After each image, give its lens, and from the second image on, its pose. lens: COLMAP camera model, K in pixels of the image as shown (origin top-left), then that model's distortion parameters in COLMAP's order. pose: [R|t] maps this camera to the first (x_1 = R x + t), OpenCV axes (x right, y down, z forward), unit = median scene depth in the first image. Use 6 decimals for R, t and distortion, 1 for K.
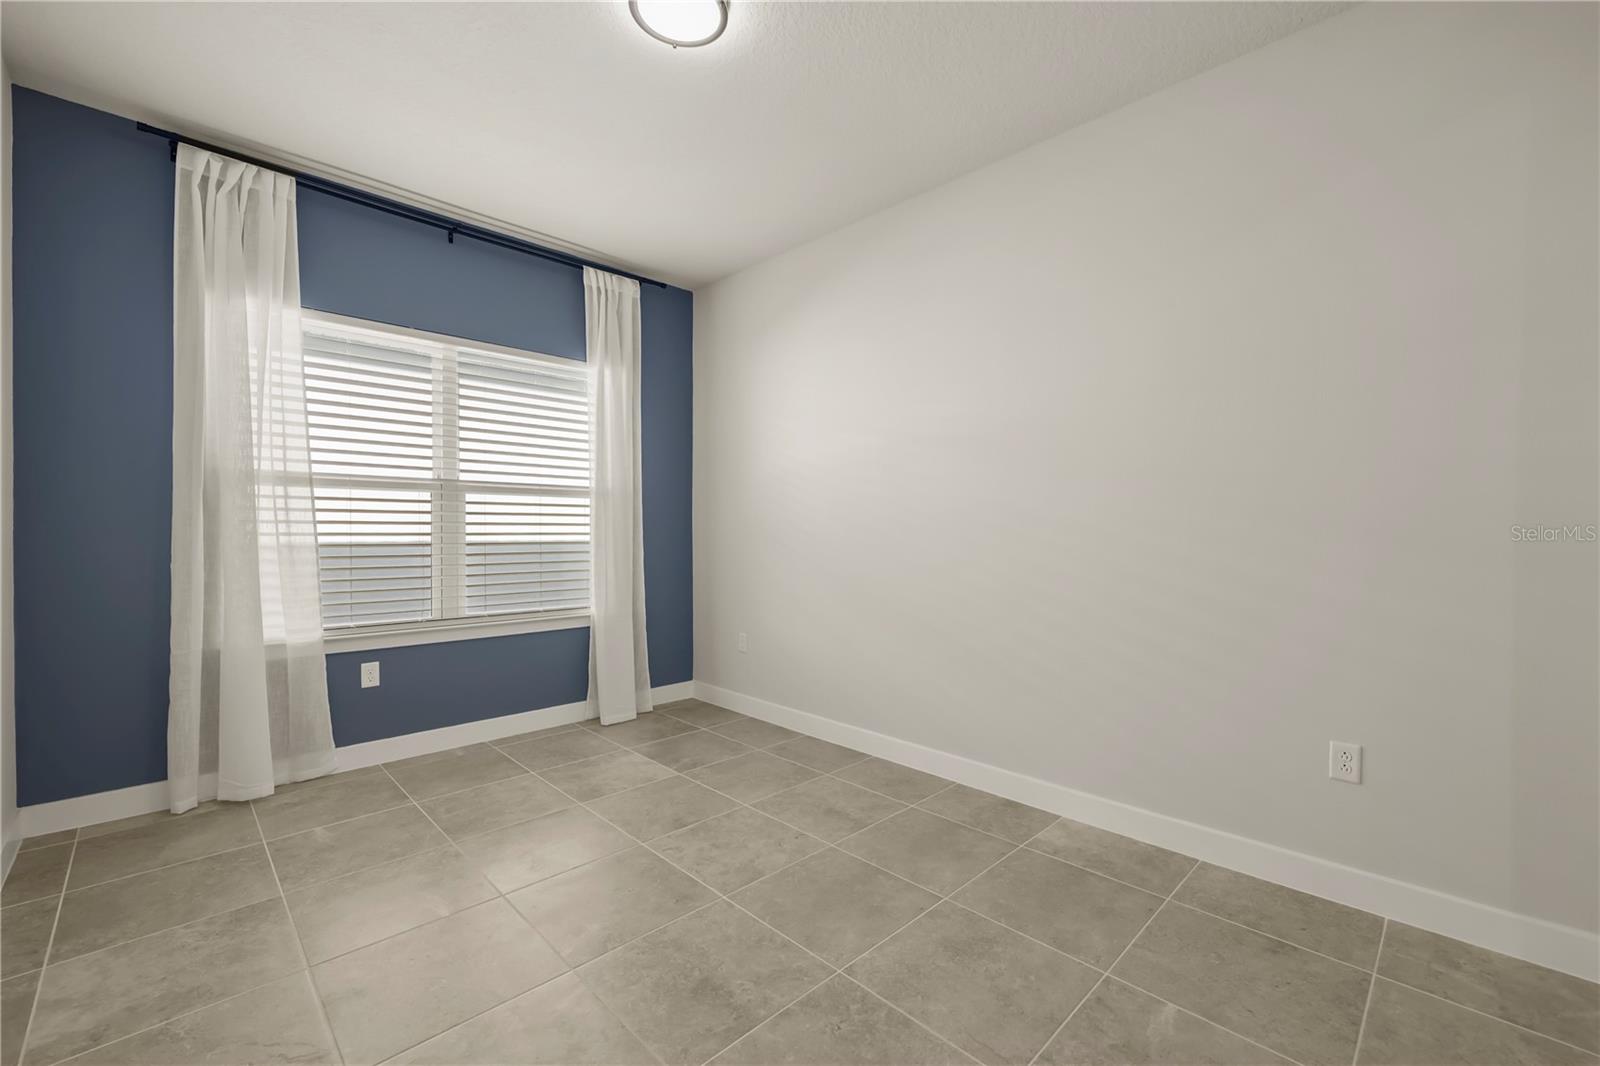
lens RADIAL K [[663.3, 0, 805.7], [0, 663.3, 544.8], [0, 0, 1]] dist [-0.000021, -0.000601]
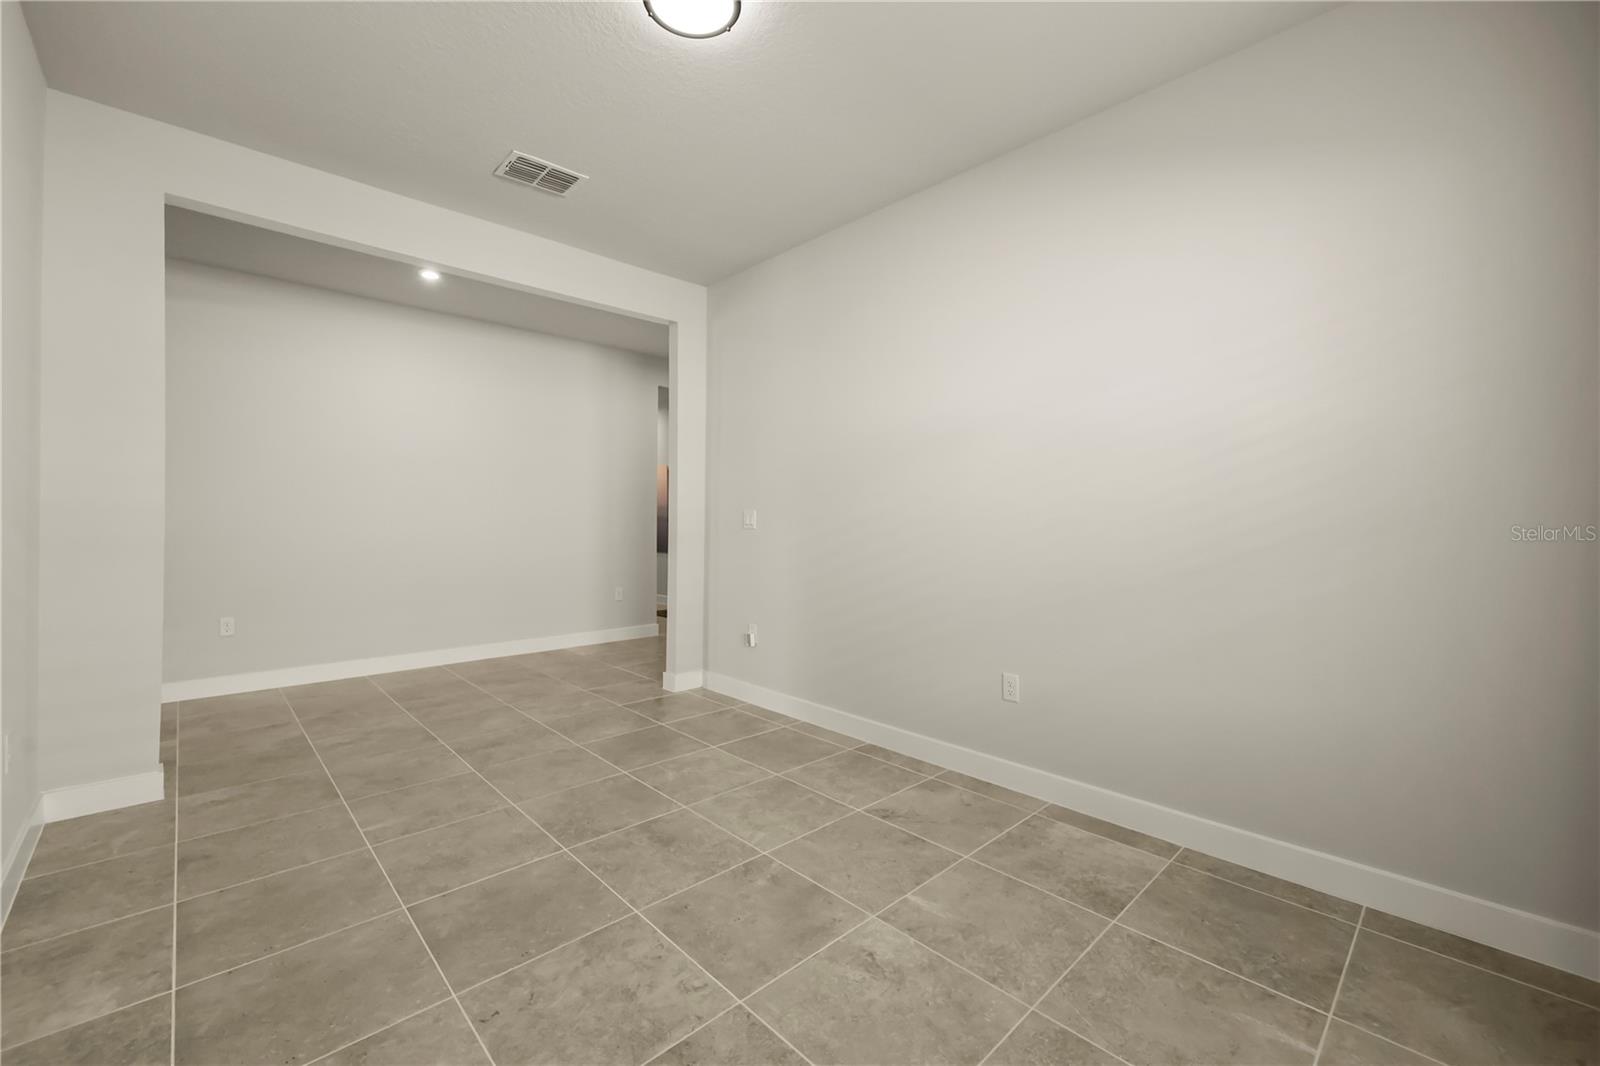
lens RADIAL K [[663.3, 0, 805.3], [0, 663.3, 522.2], [0, 0, 1]] dist [-0.000021, -0.000601]
pose [[-0.999874, -0.008548, 0.013371, -0.256909], [-0.008211, 0.999653, 0.025010, -0.032485], [-0.013580, 0.024897, -0.999598, 1.335273]]
